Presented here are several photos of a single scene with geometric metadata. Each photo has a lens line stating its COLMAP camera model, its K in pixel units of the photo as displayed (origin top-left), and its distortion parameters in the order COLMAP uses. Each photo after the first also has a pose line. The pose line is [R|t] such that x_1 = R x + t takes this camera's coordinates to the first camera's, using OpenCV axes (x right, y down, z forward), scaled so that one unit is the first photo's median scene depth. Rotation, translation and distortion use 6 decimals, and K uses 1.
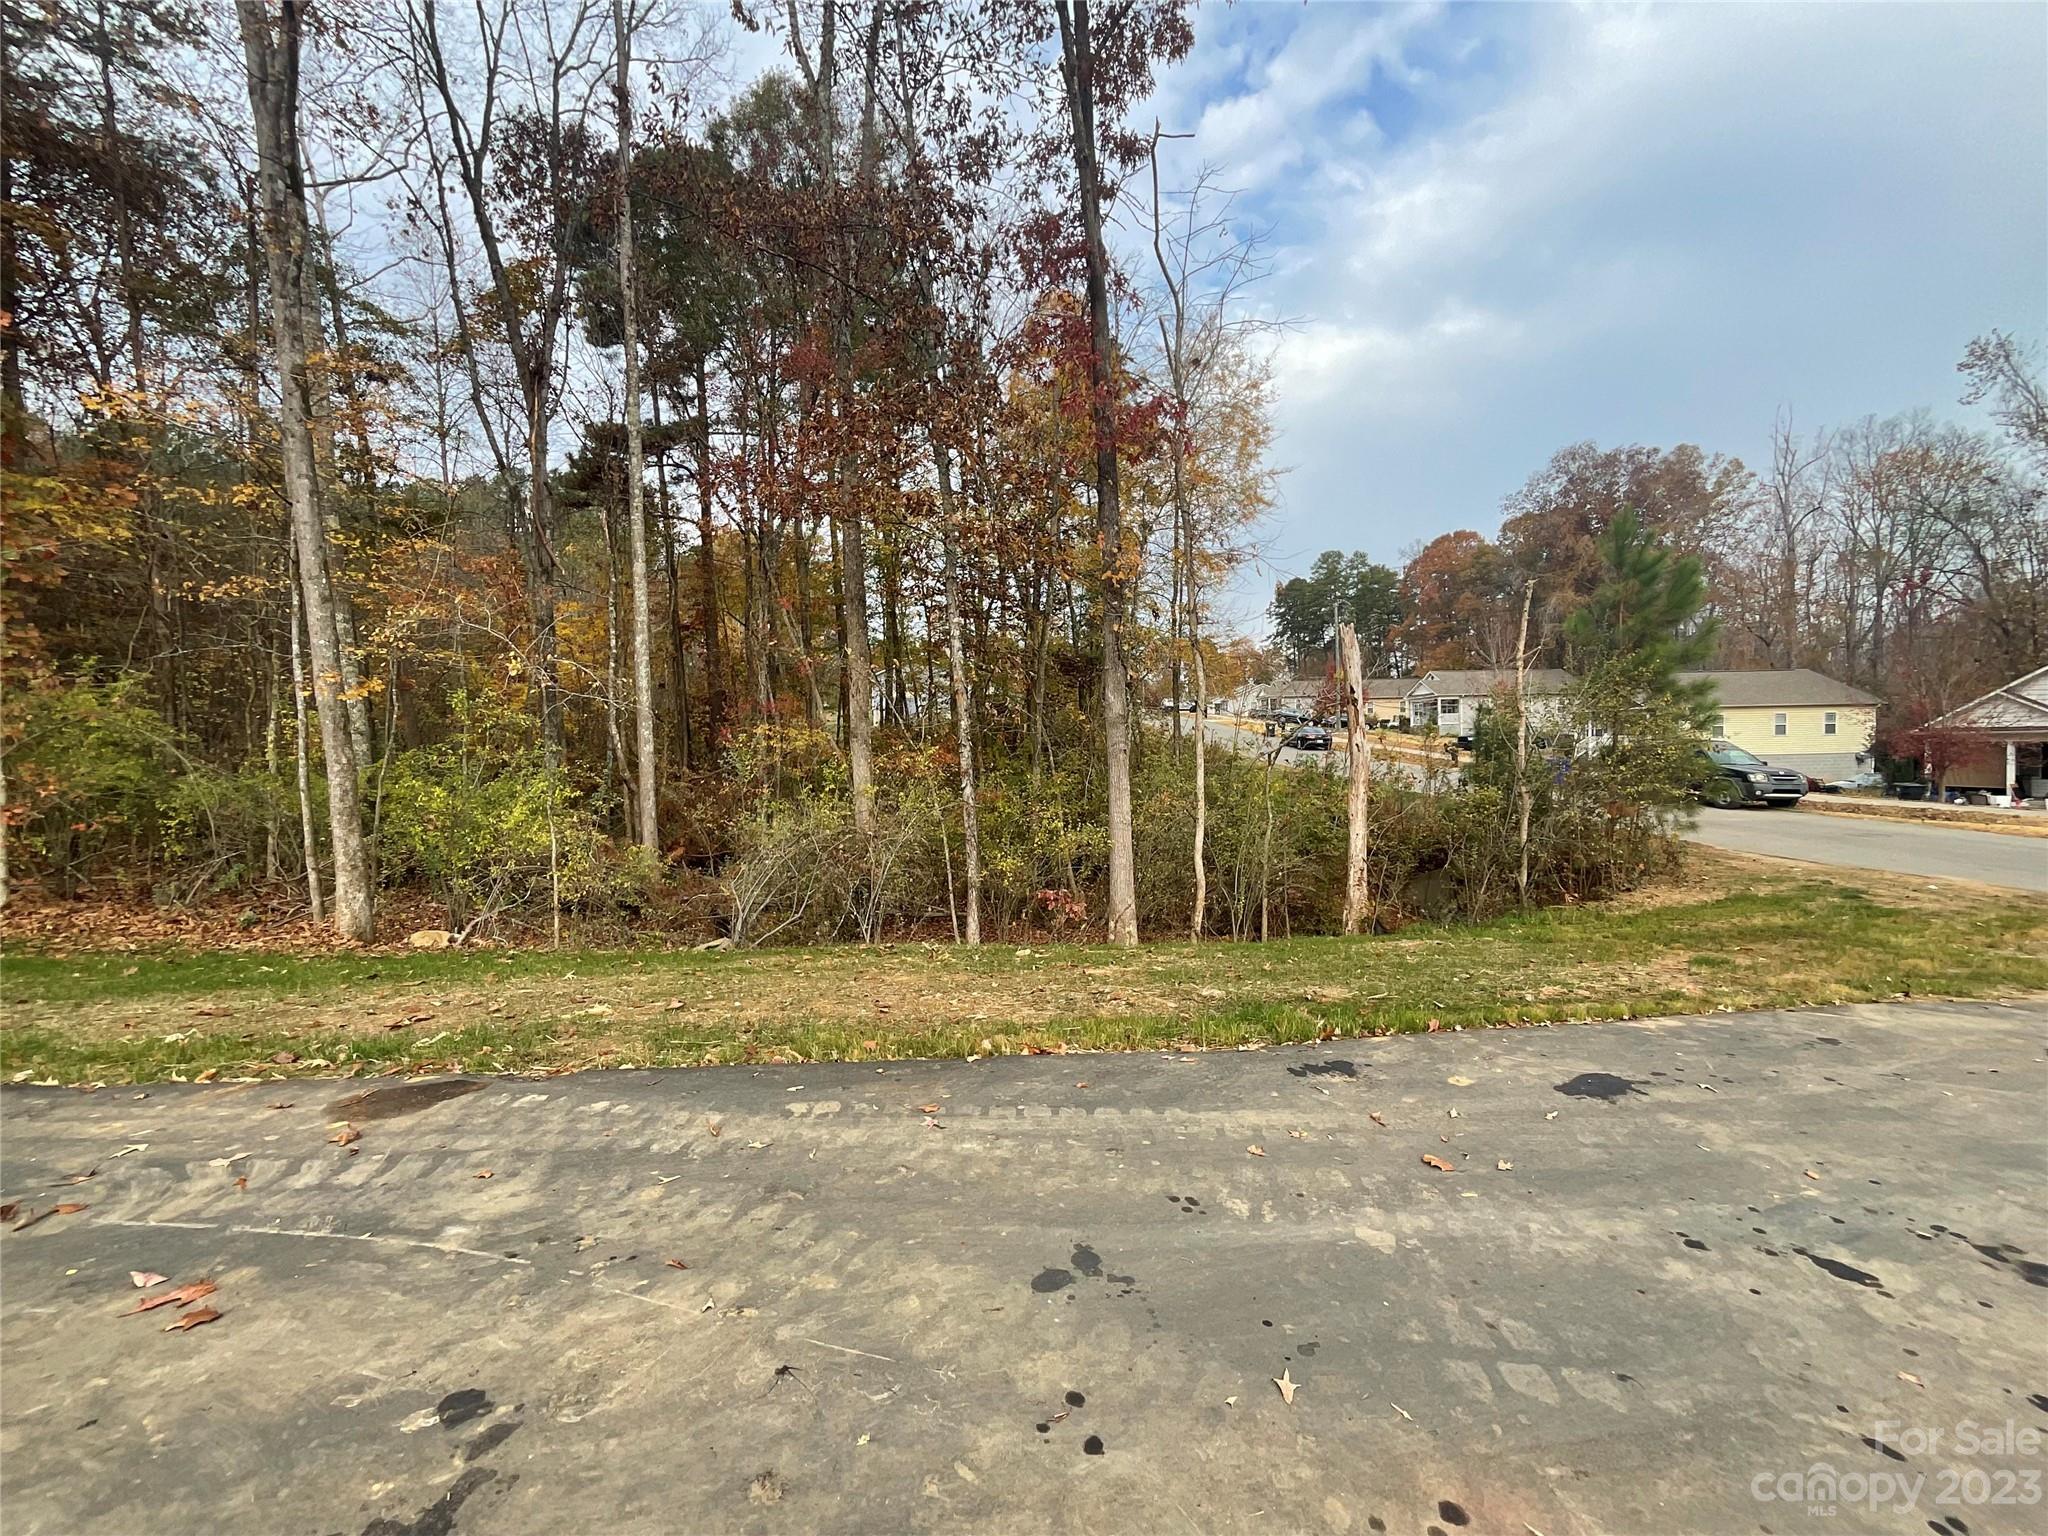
lens RADIAL K [[828.4, 0, 1016.1], [0, 828.4, 766.7], [0, 0, 1]] dist [0.009777, -0.004490]
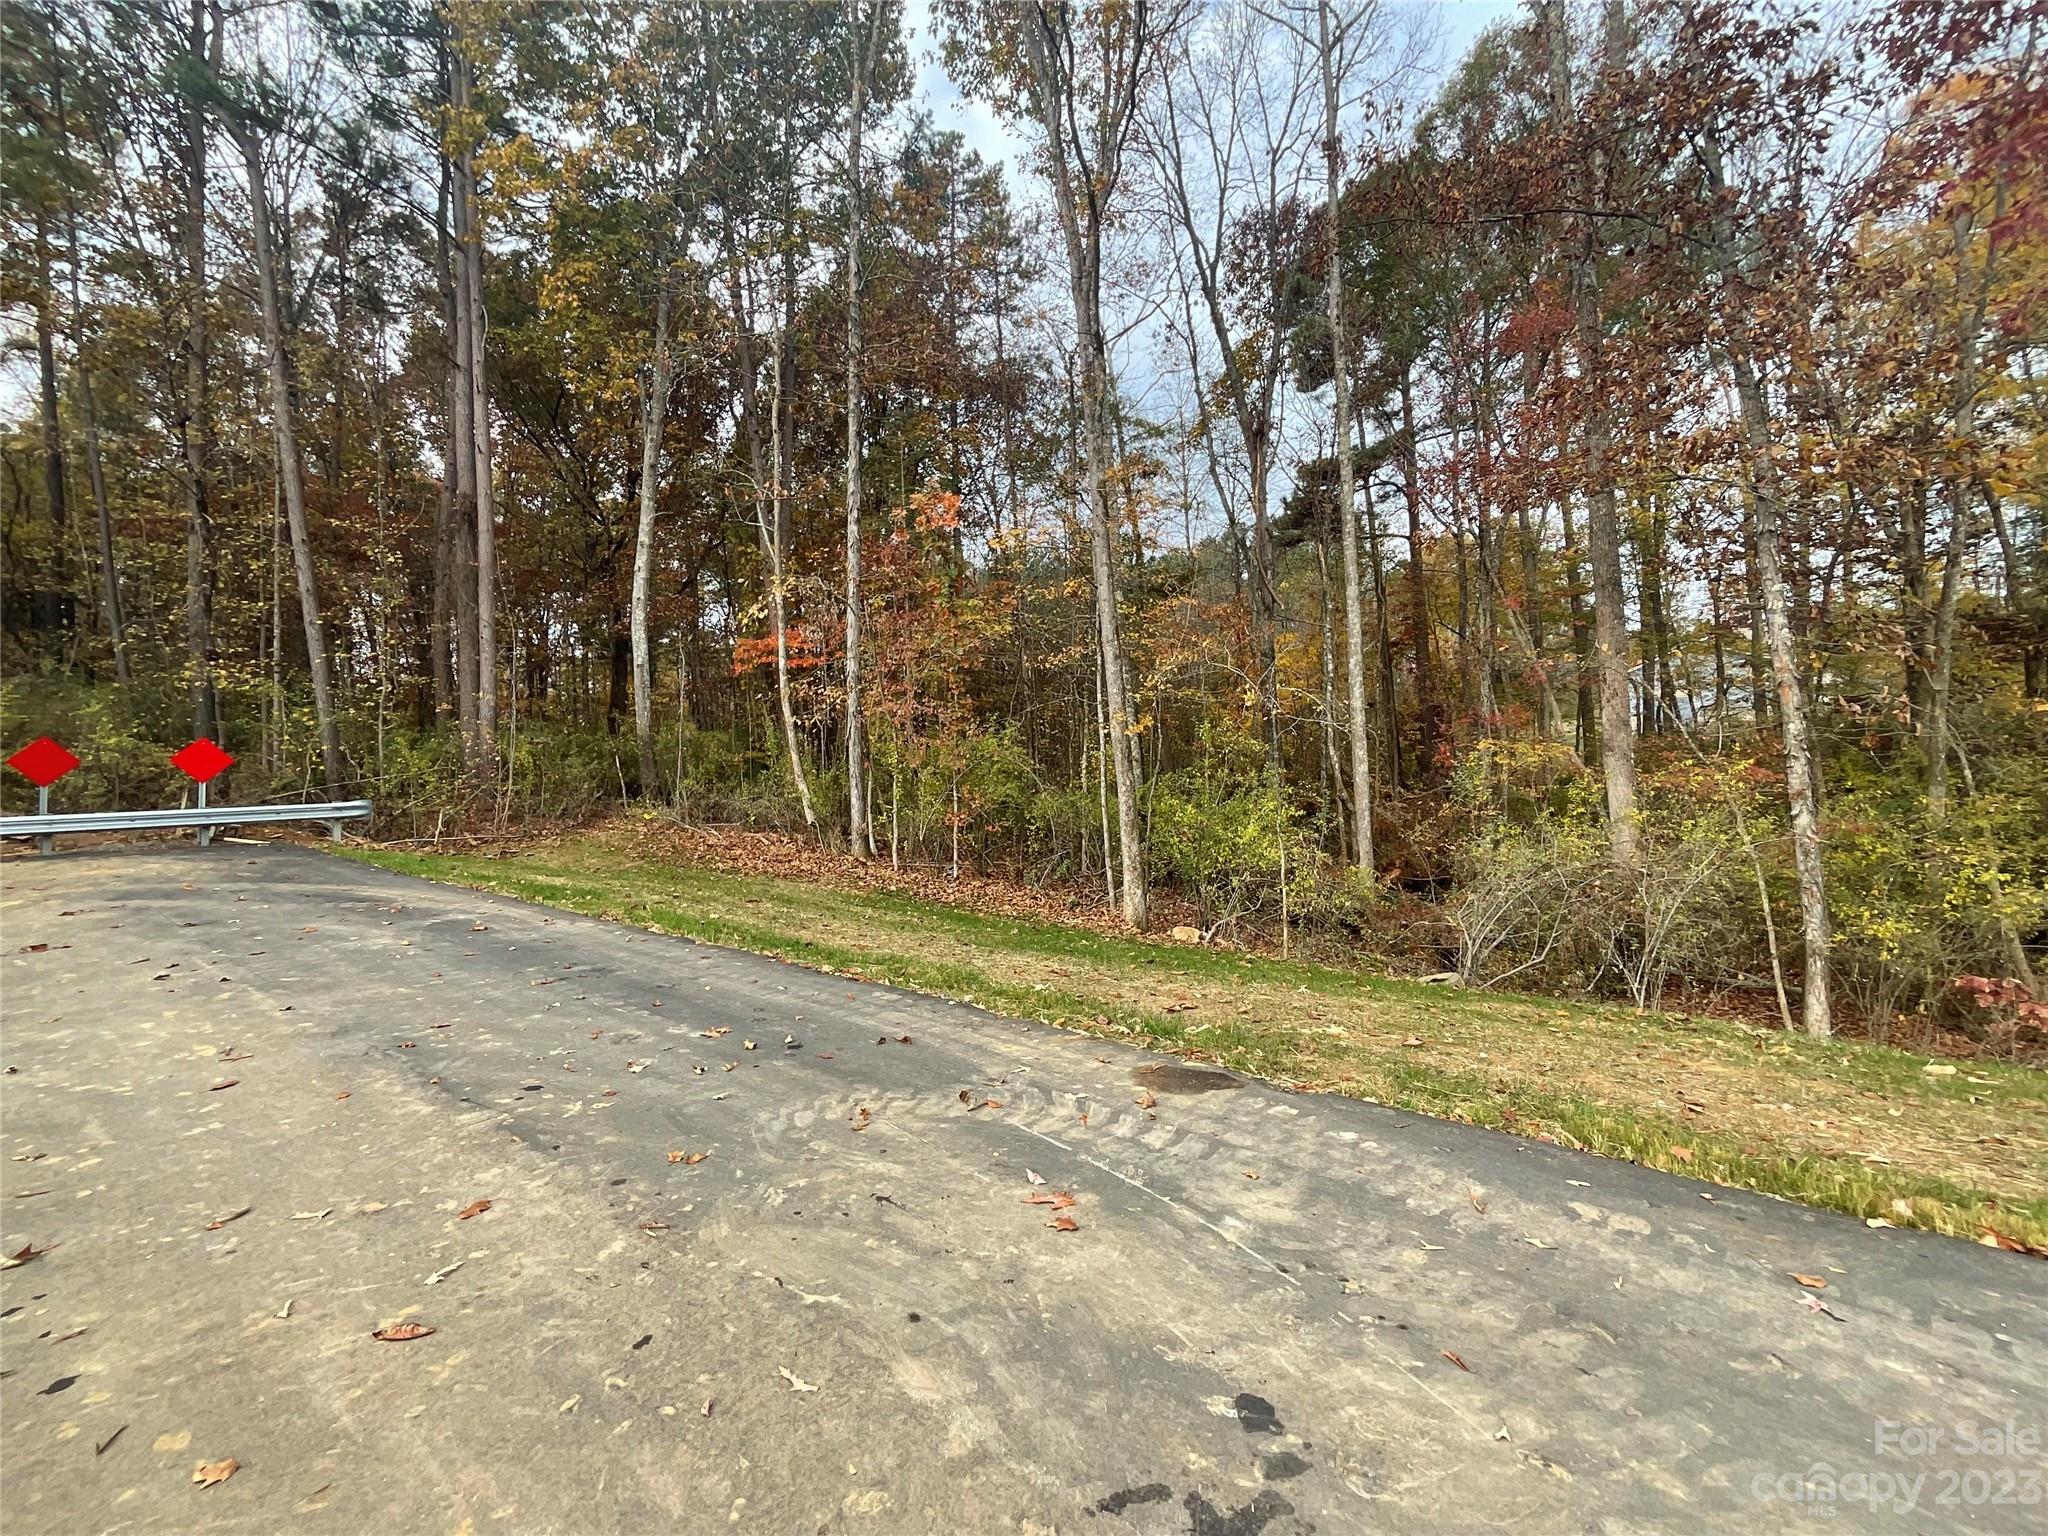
lens RADIAL K [[830.8, 0, 1020.4], [0, 830.8, 766.1], [0, 0, 1]] dist [-0.011883, 0.005151]
pose [[0.694643, -0.019689, -0.719085, -0.014134], [0.002898, 0.999694, -0.024572, -0.001853], [0.719349, 0.014985, 0.694487, 0.007623]]
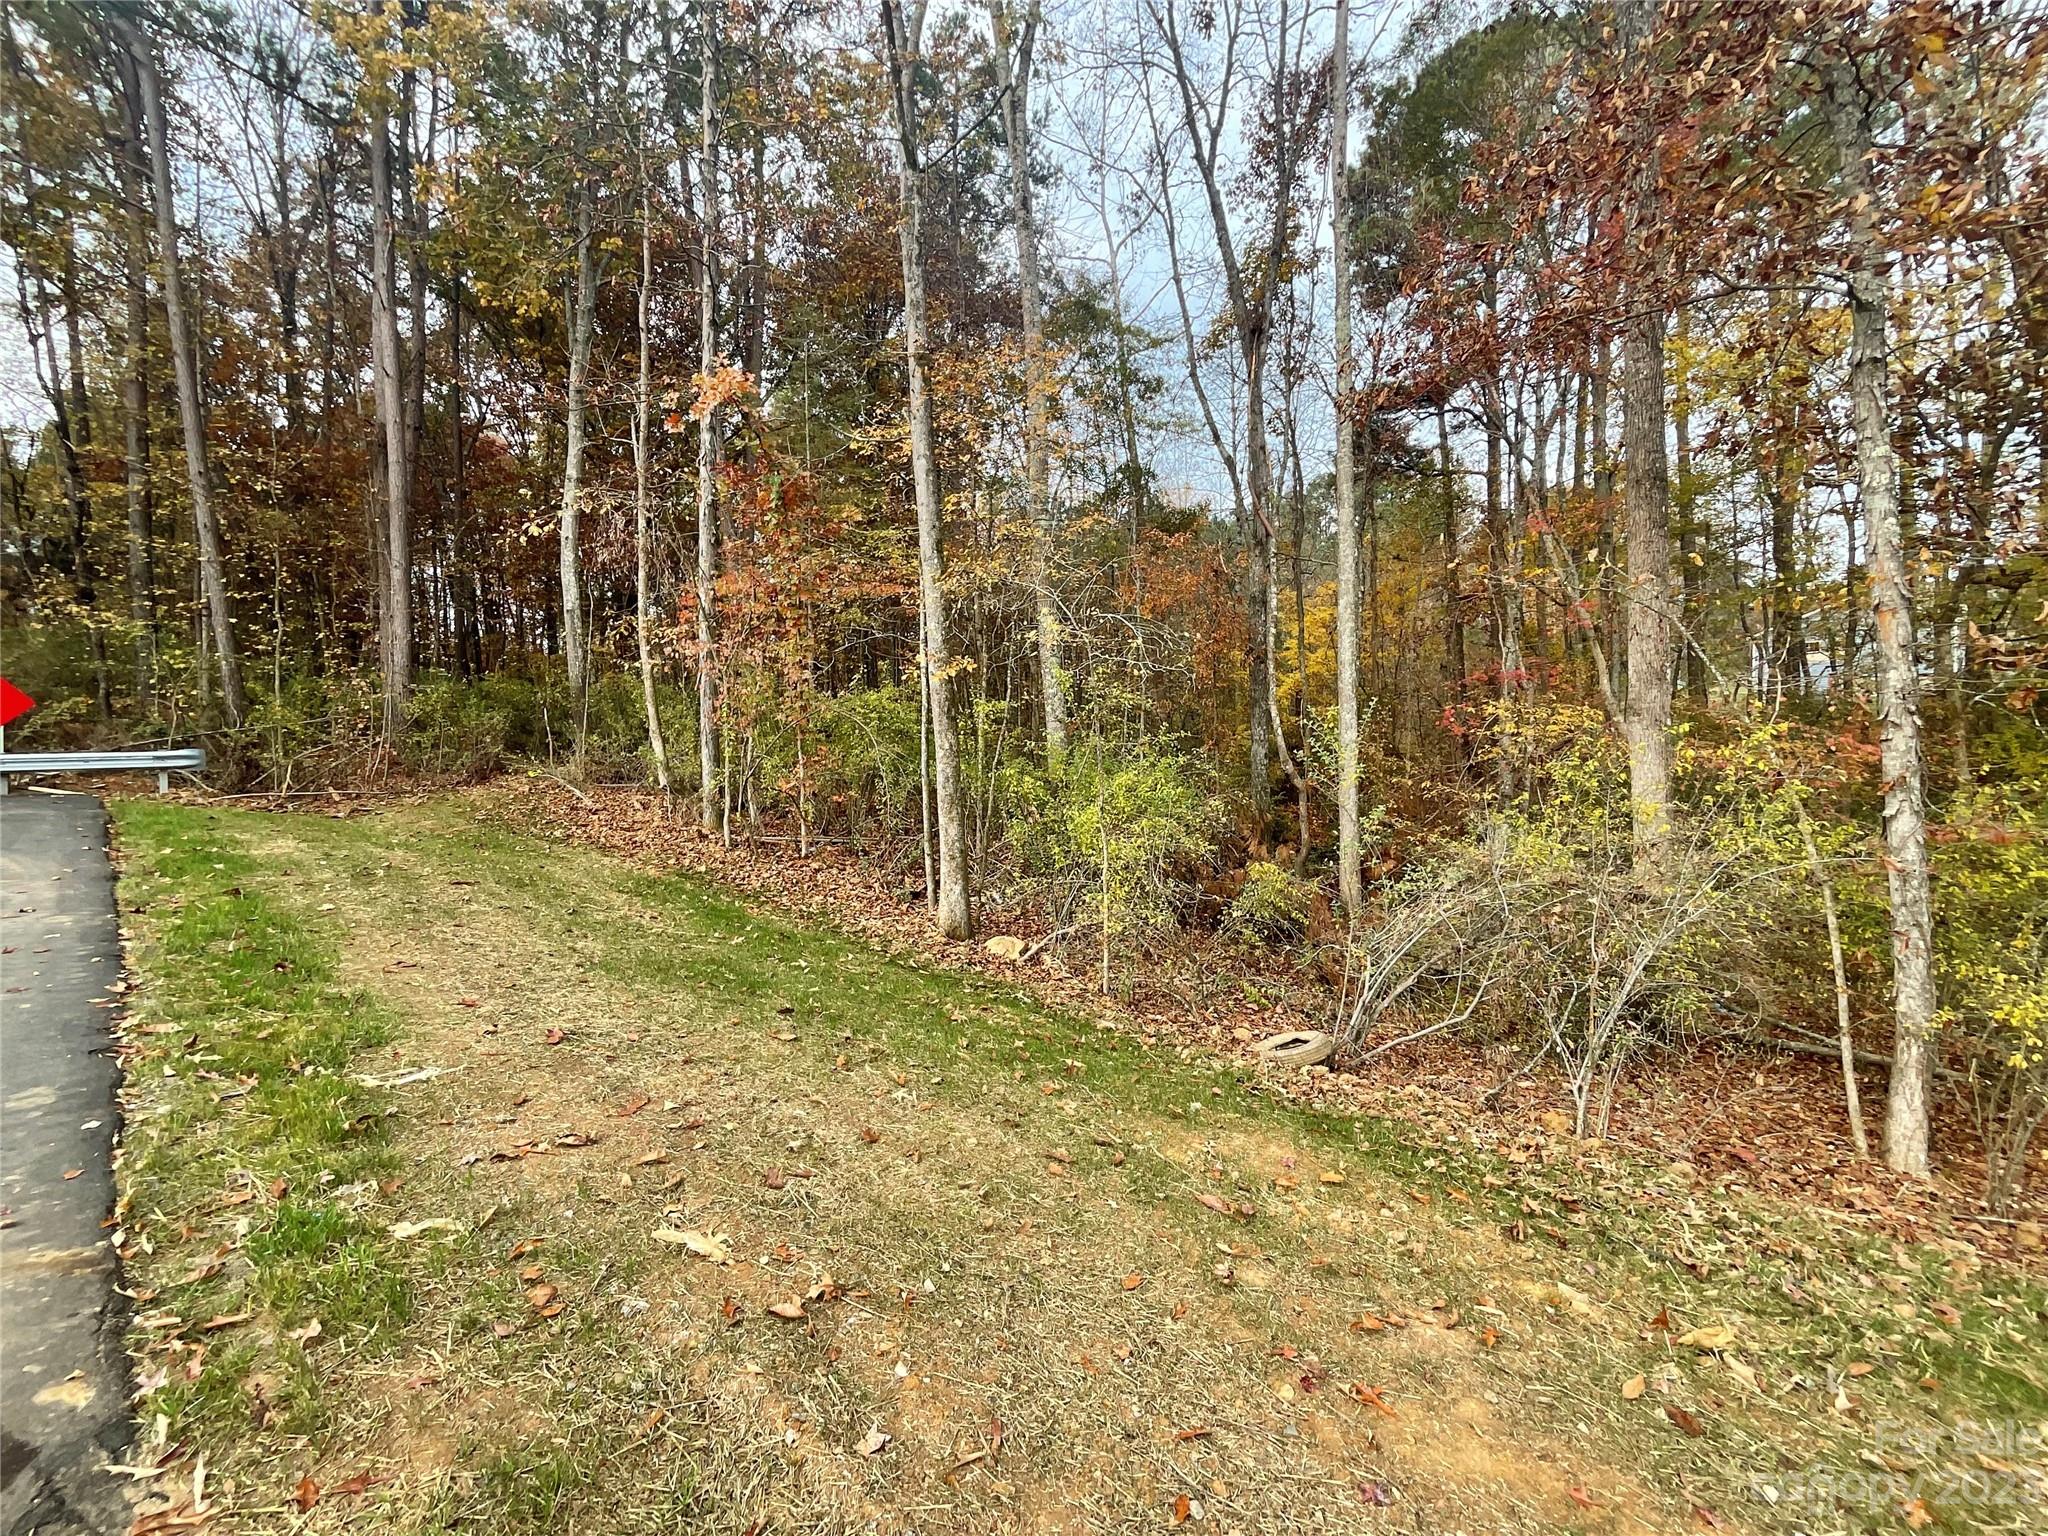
lens RADIAL K [[828.4, 0, 1016.1], [0, 828.4, 766.7], [0, 0, 1]] dist [0.009777, -0.004490]
pose [[0.620686, 0.028332, -0.783547, -0.002983], [-0.016240, 0.999597, 0.023280, -0.005244], [0.783891, -0.001725, 0.620896, 0.342463]]
